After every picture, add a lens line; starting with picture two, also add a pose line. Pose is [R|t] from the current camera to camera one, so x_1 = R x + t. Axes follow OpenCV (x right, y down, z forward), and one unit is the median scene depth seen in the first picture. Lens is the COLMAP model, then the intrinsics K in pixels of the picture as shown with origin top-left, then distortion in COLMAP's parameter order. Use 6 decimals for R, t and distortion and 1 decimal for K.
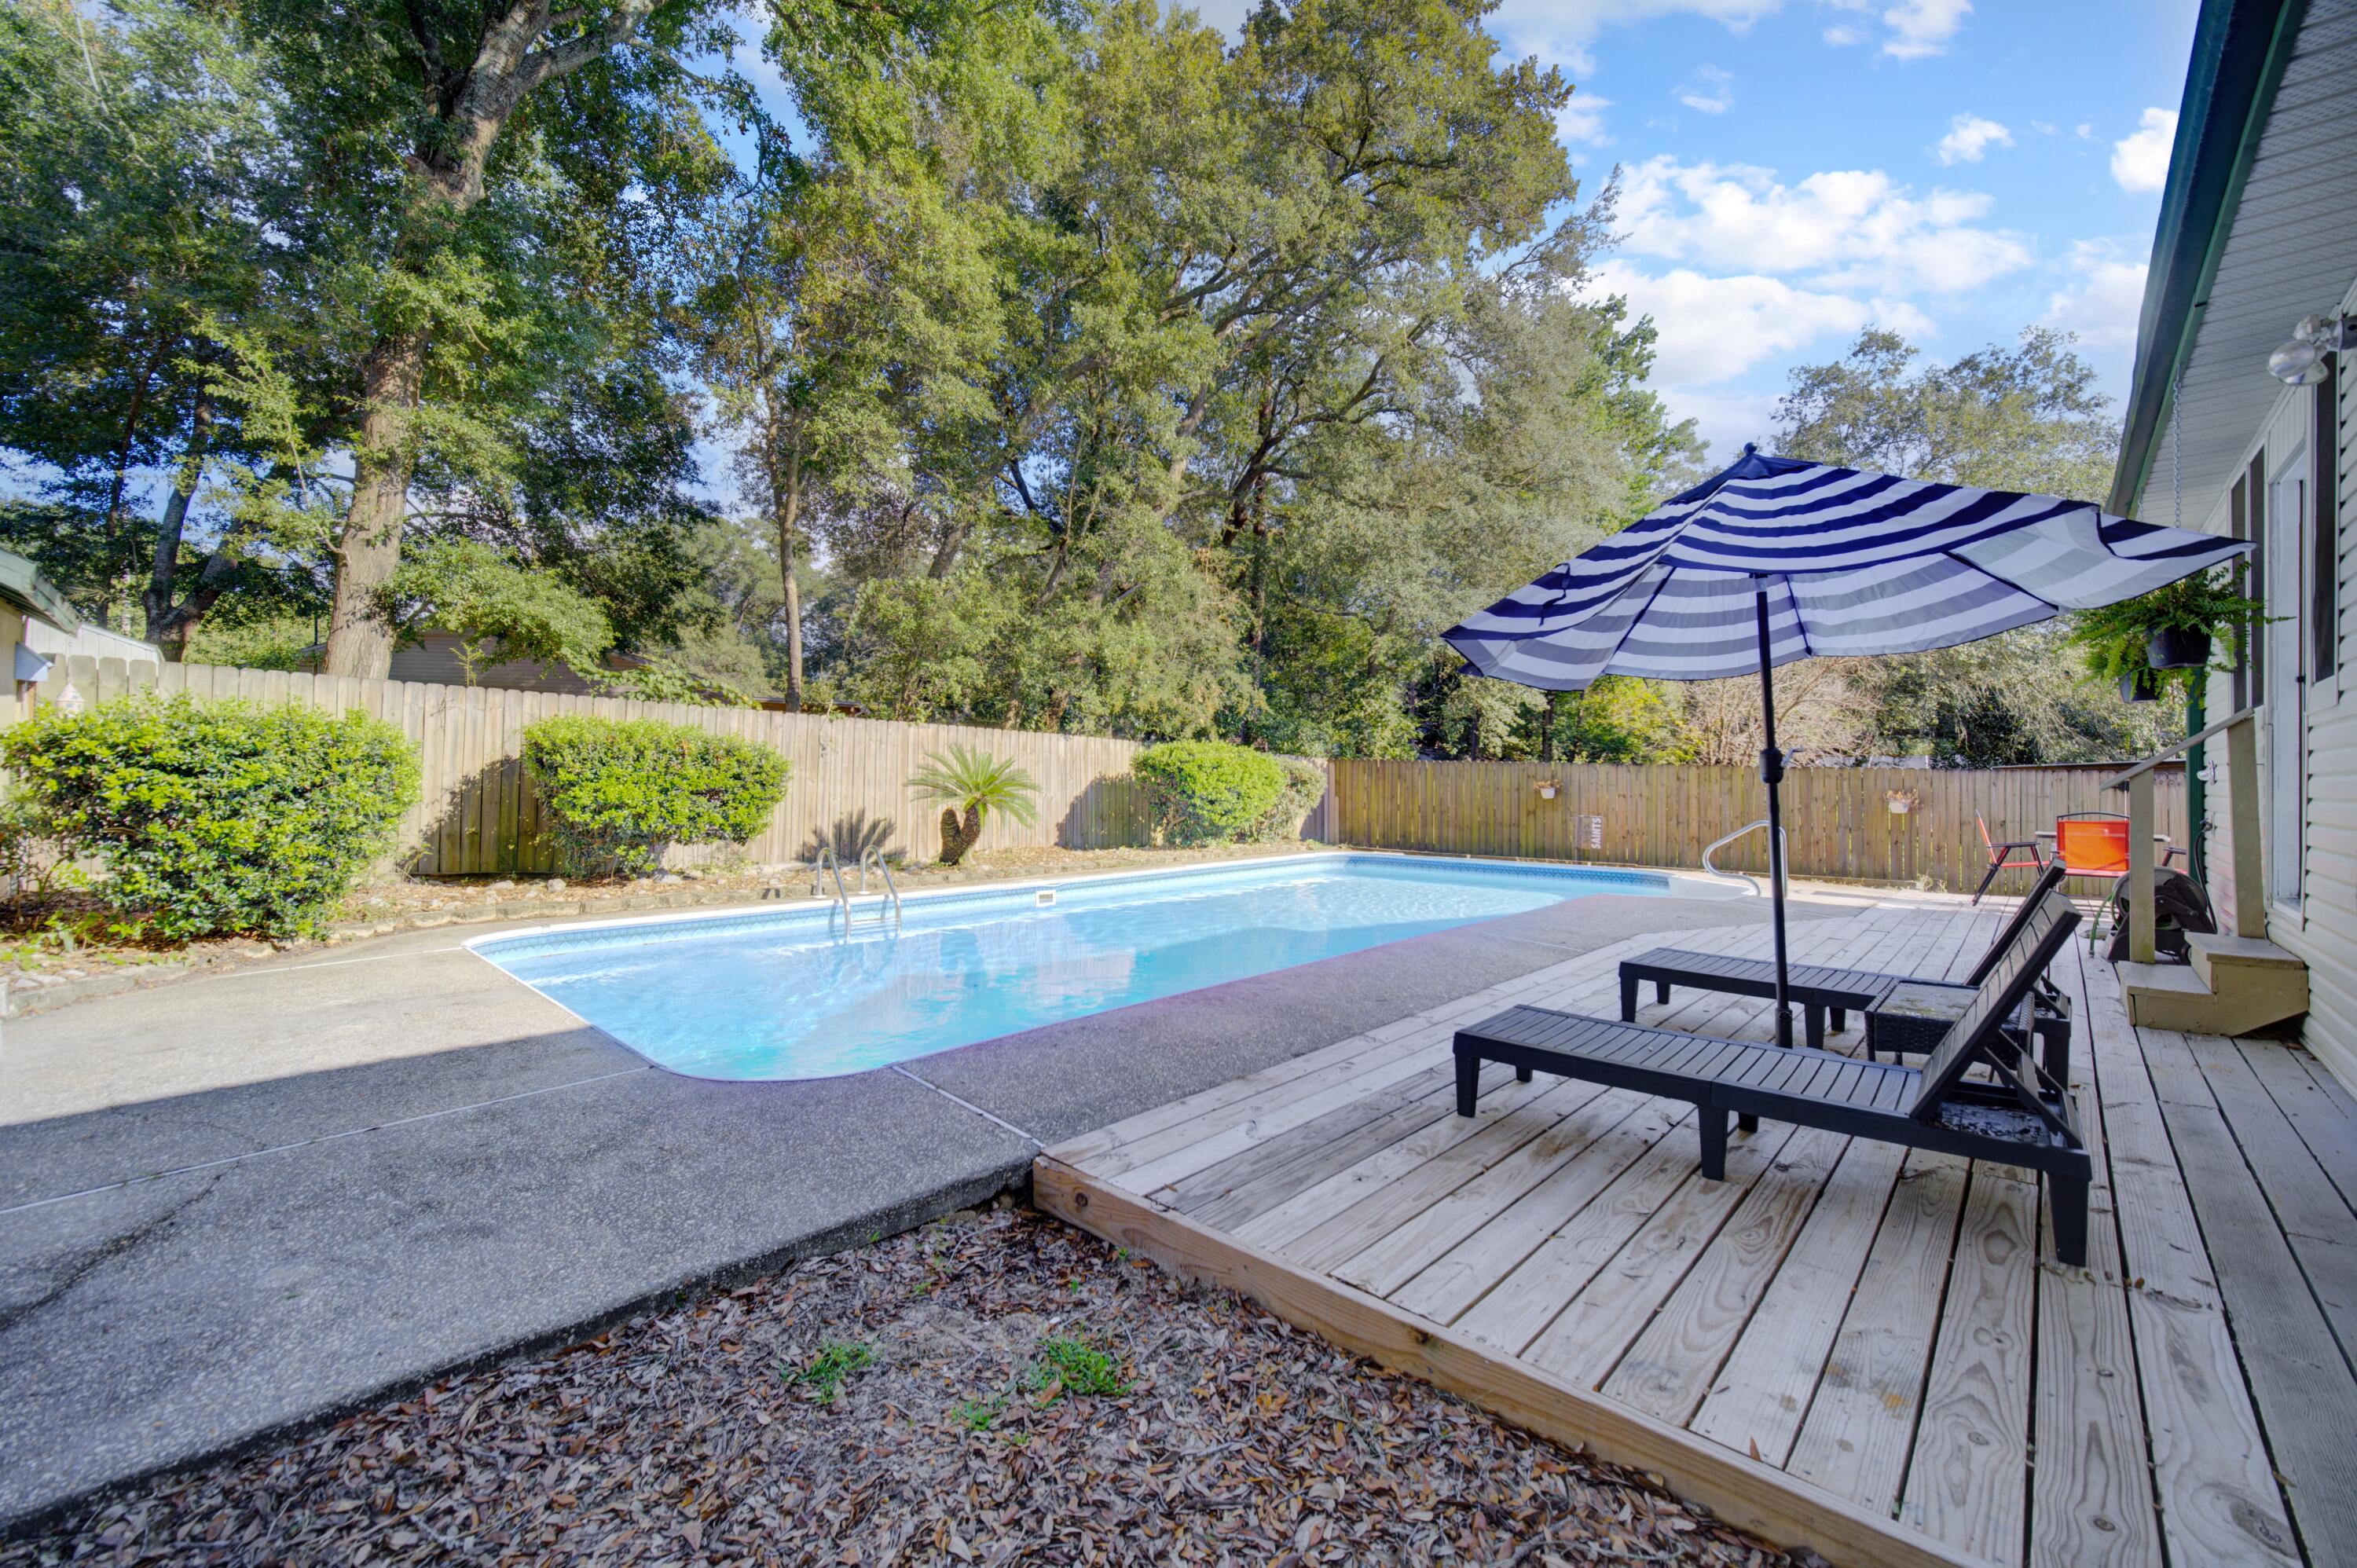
lens RADIAL K [[925.0, 0, 1178.5], [0, 925.0, 784.0], [0, 0, 1]] dist [-0.002706, -0.000466]
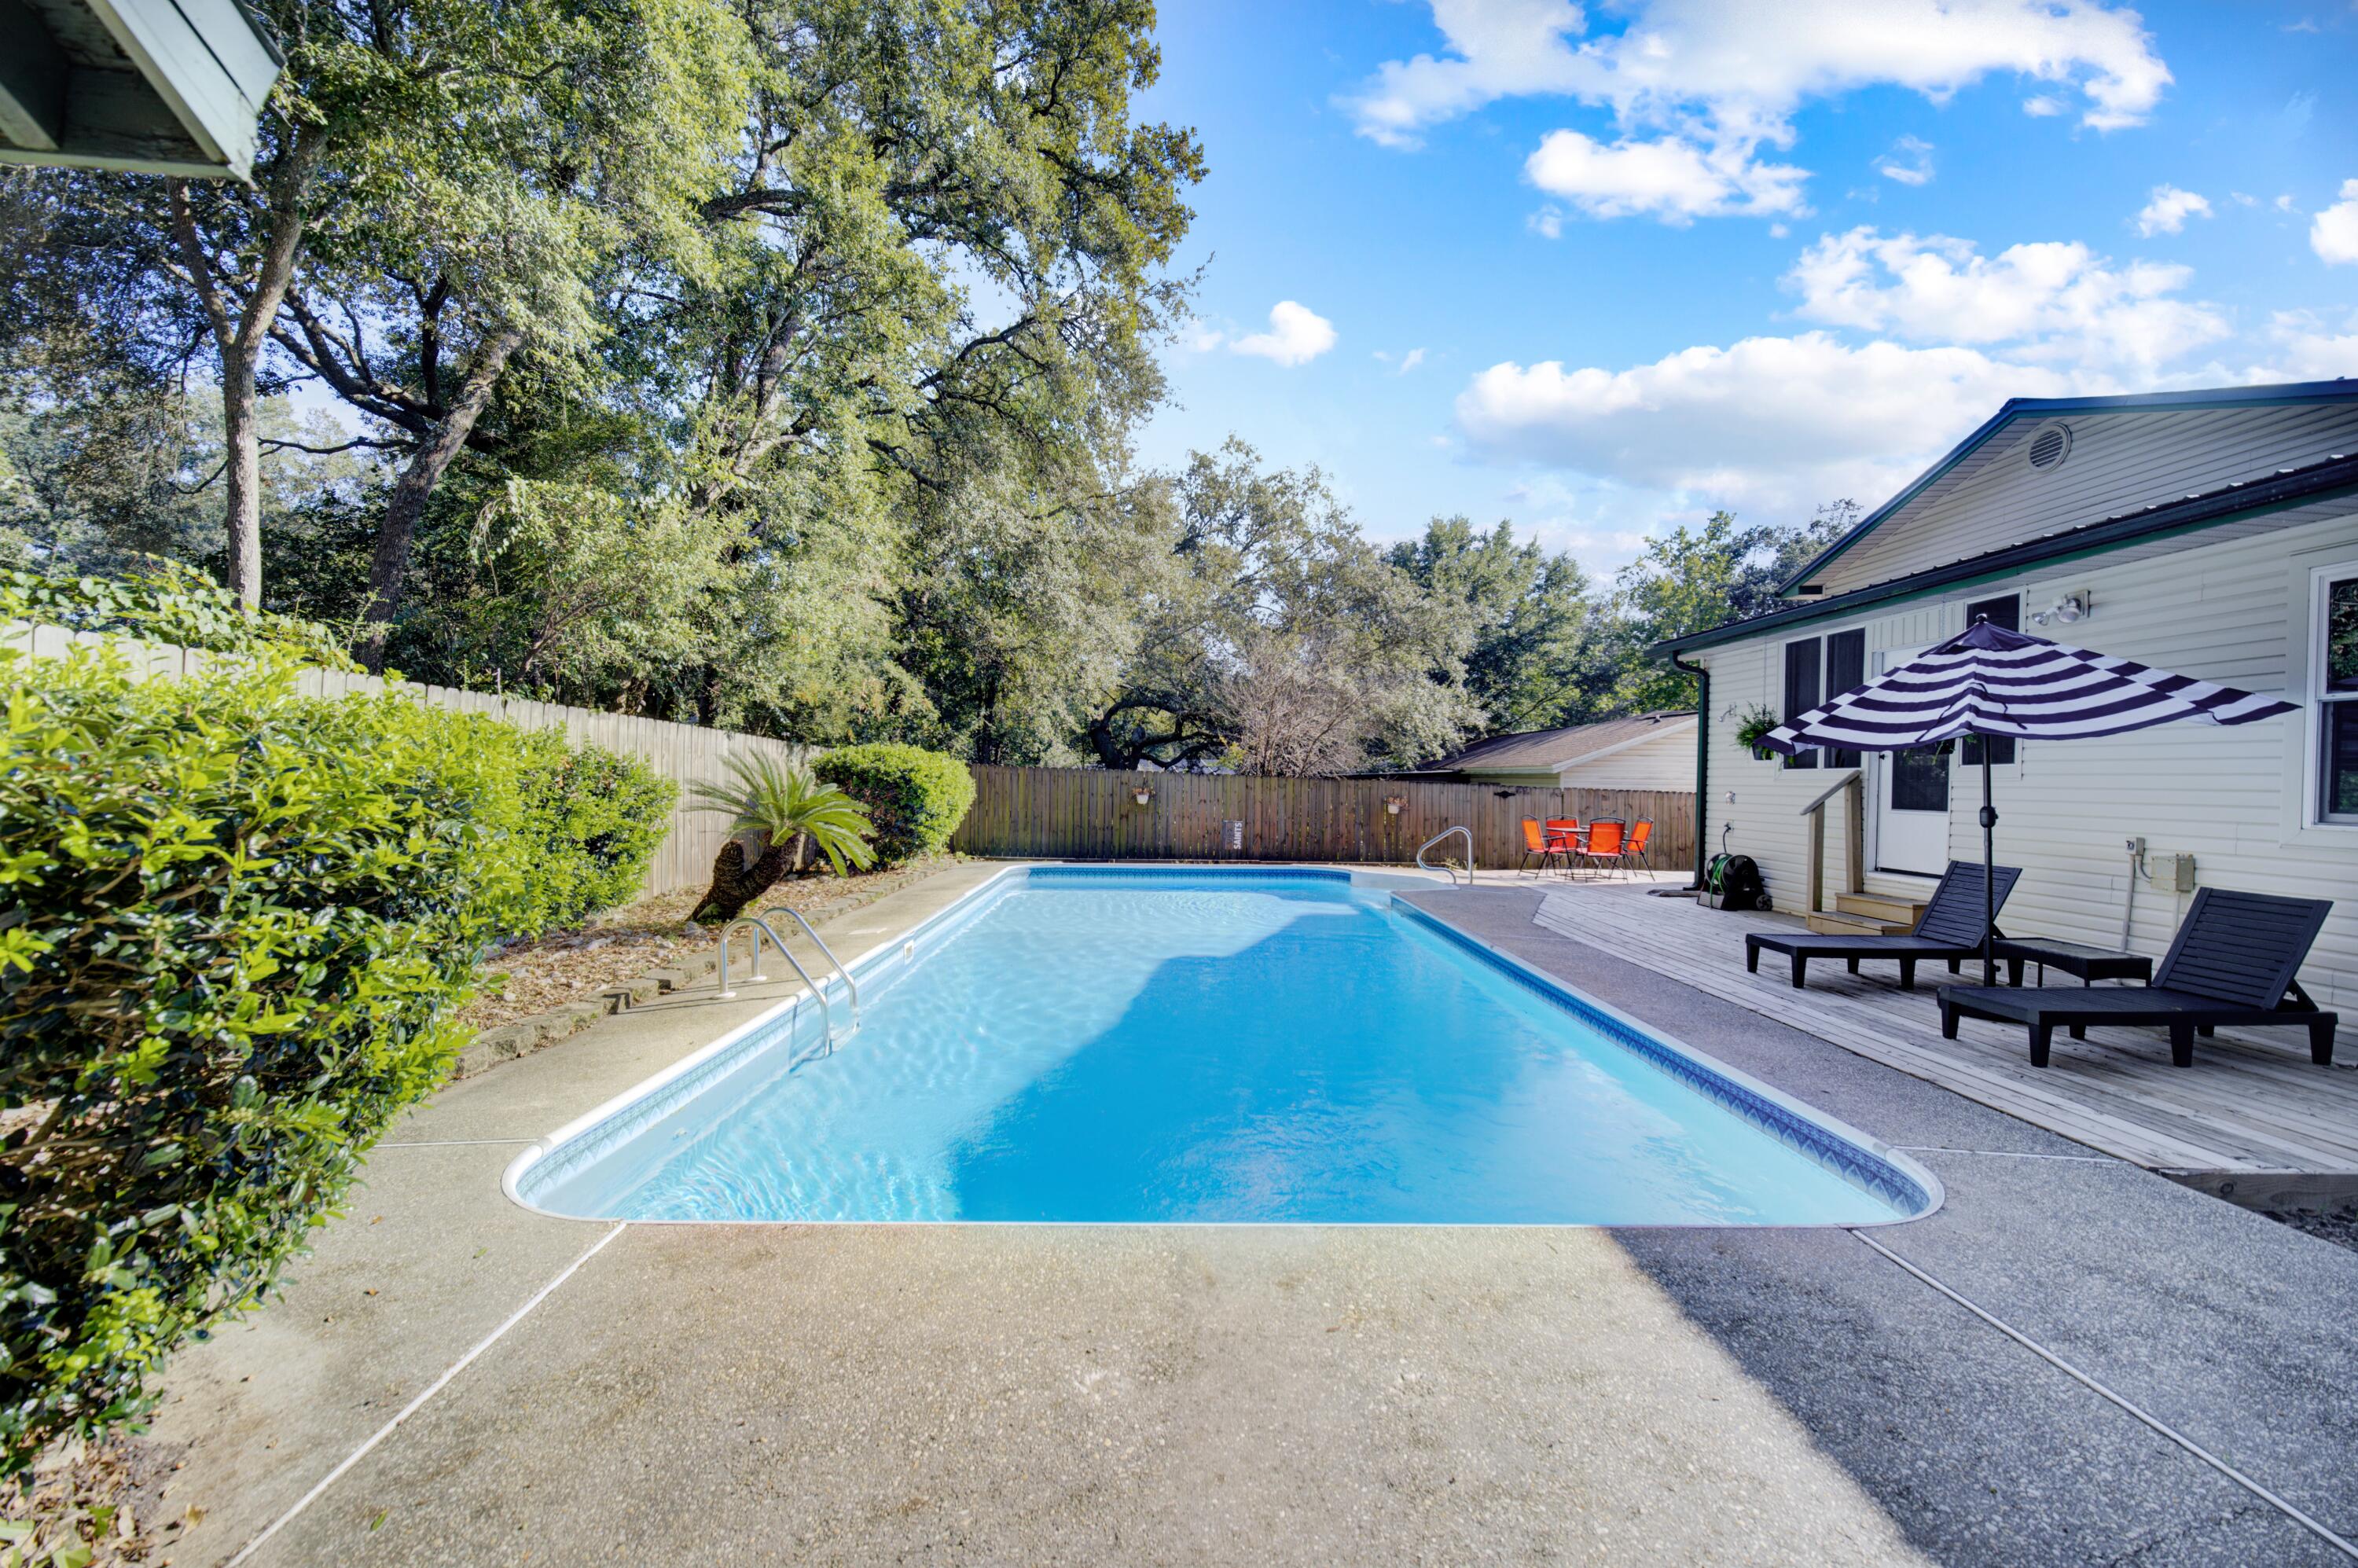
lens RADIAL K [[925.5, 0, 1179.0], [0, 925.5, 784.0], [0, 0, 1]] dist [-0.002706, -0.000466]
pose [[0.725040, 0.001303, 0.688705, -0.405135], [-0.010020, 0.999912, 0.008657, -0.021274], [-0.688634, -0.013177, 0.724990, 0.213198]]
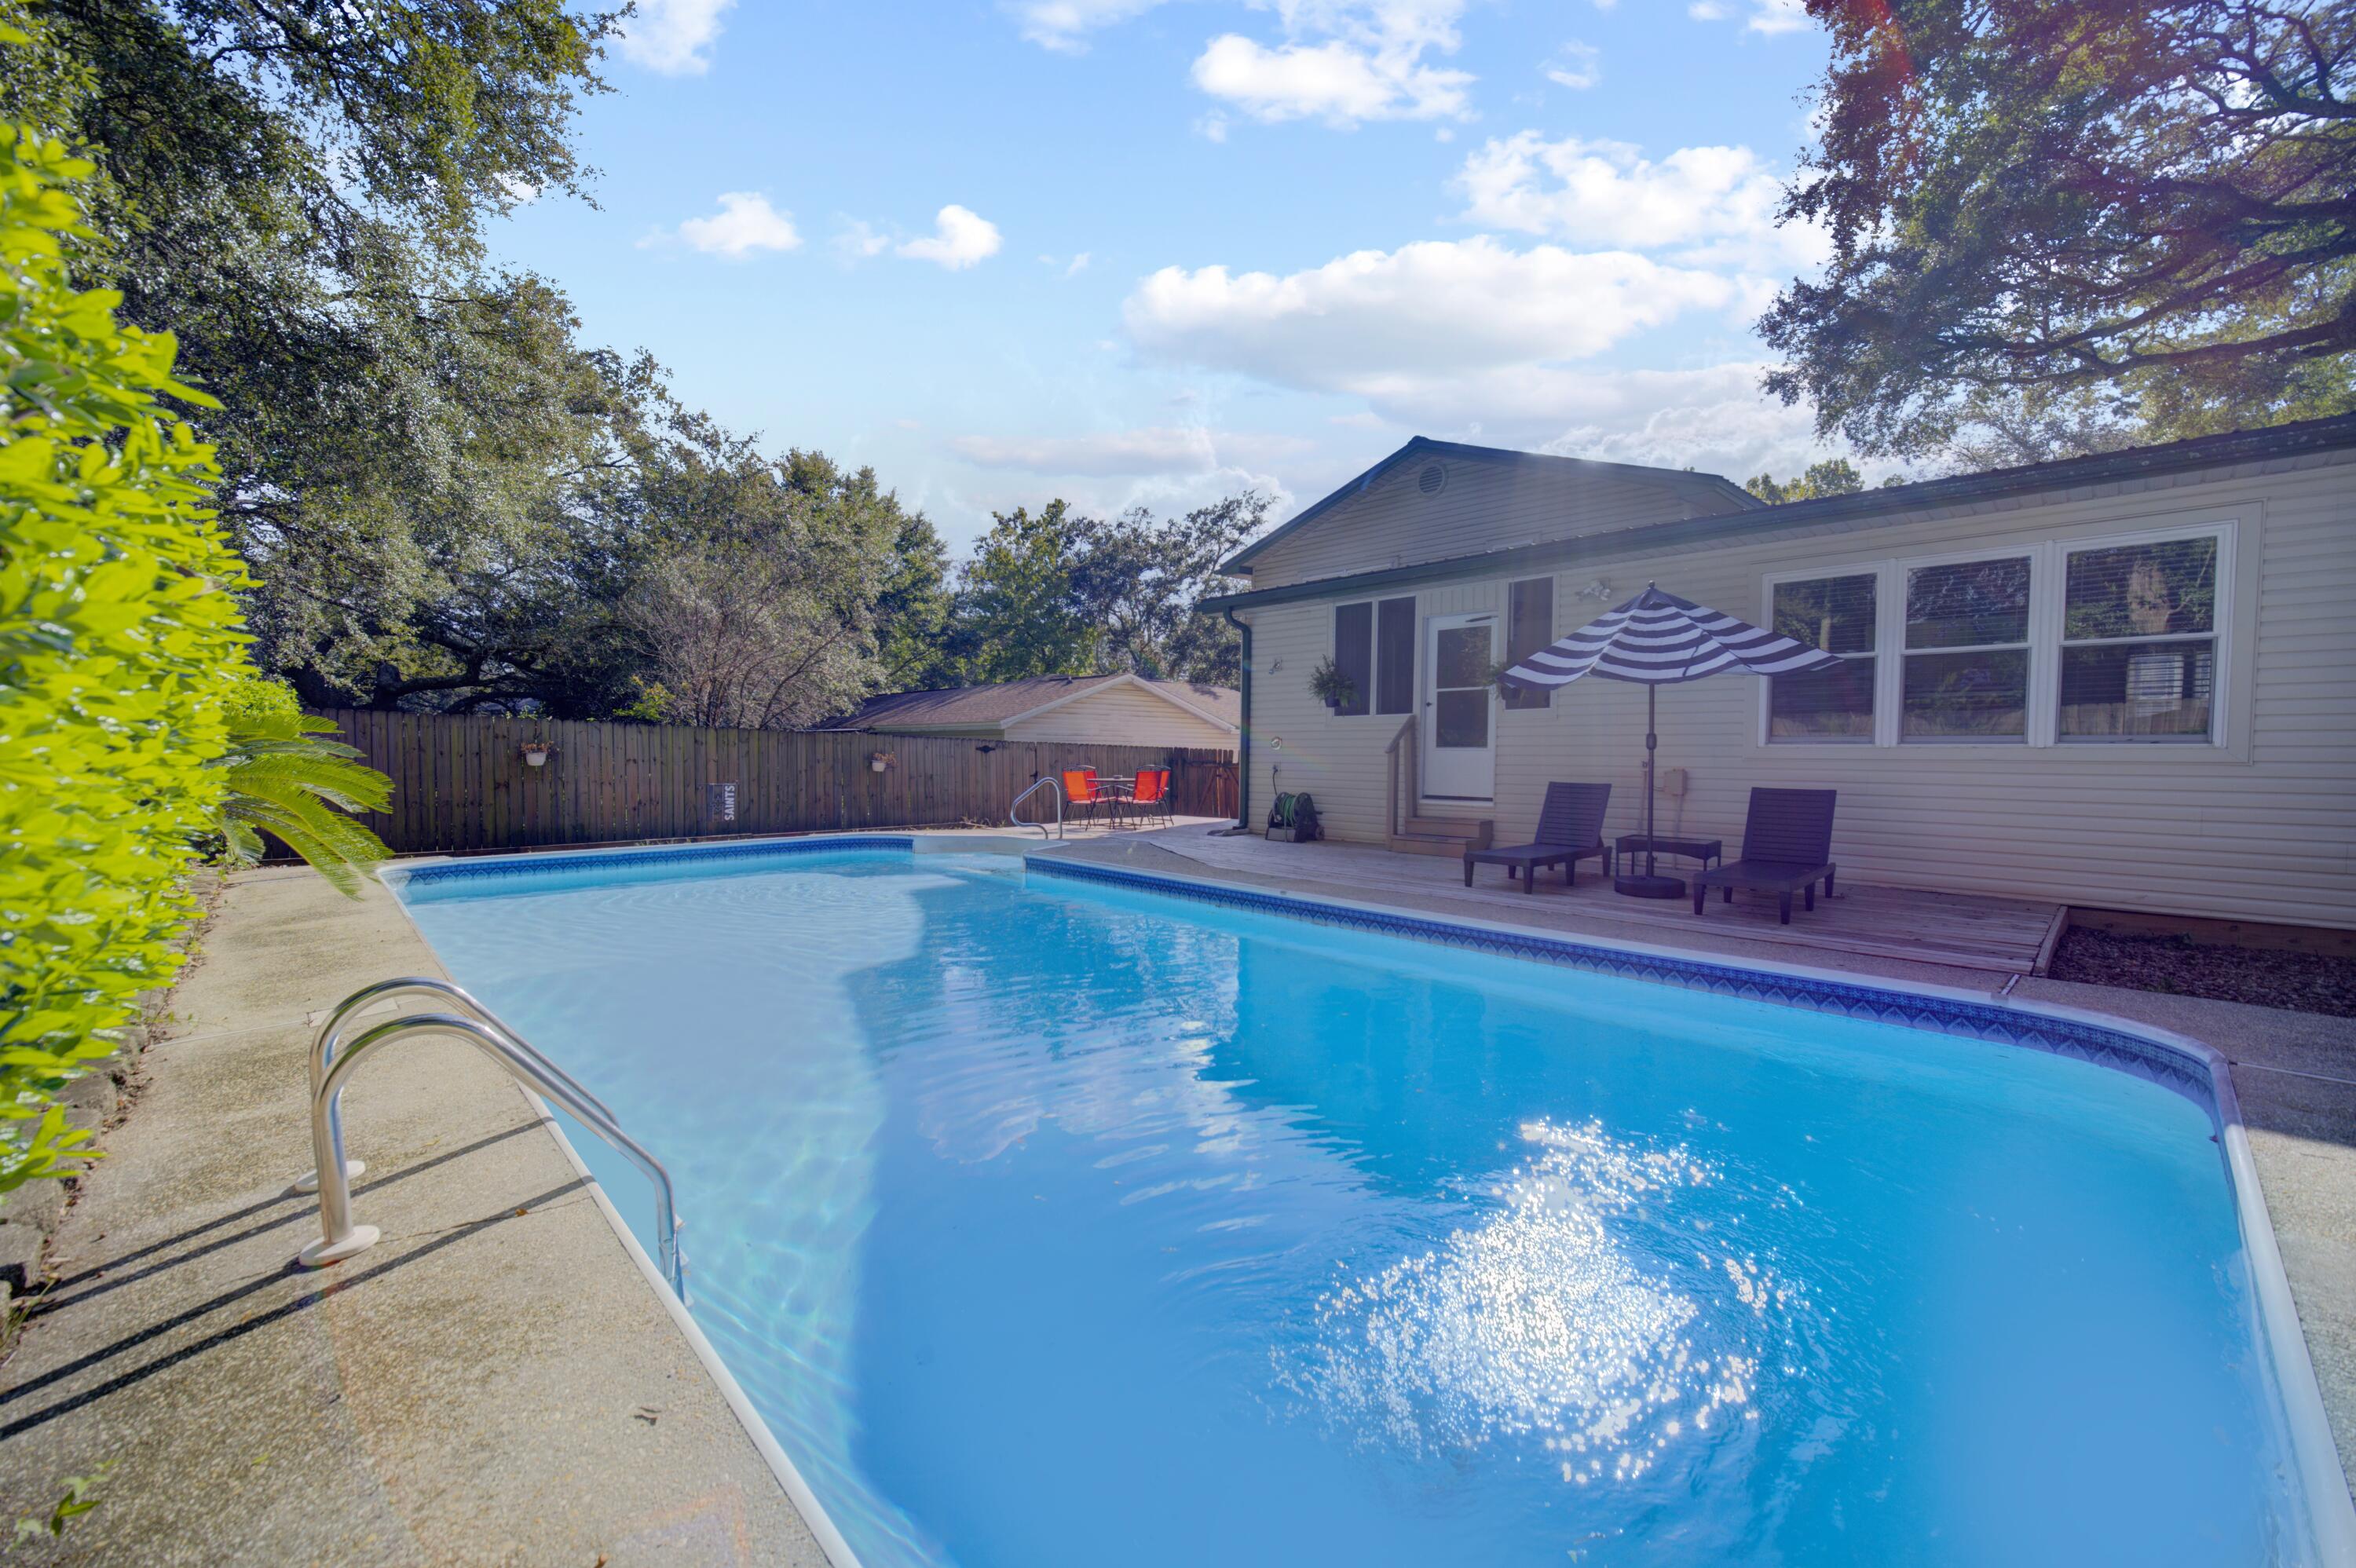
lens RADIAL K [[924.6, 0, 1178.0], [0, 924.6, 784.0], [0, 0, 1]] dist [-0.002706, -0.000466]
pose [[0.062147, -0.037580, 0.997359, -0.402011], [-0.004041, 0.999273, 0.037904, 0.000277], [-0.998059, -0.006386, 0.061950, 0.526884]]
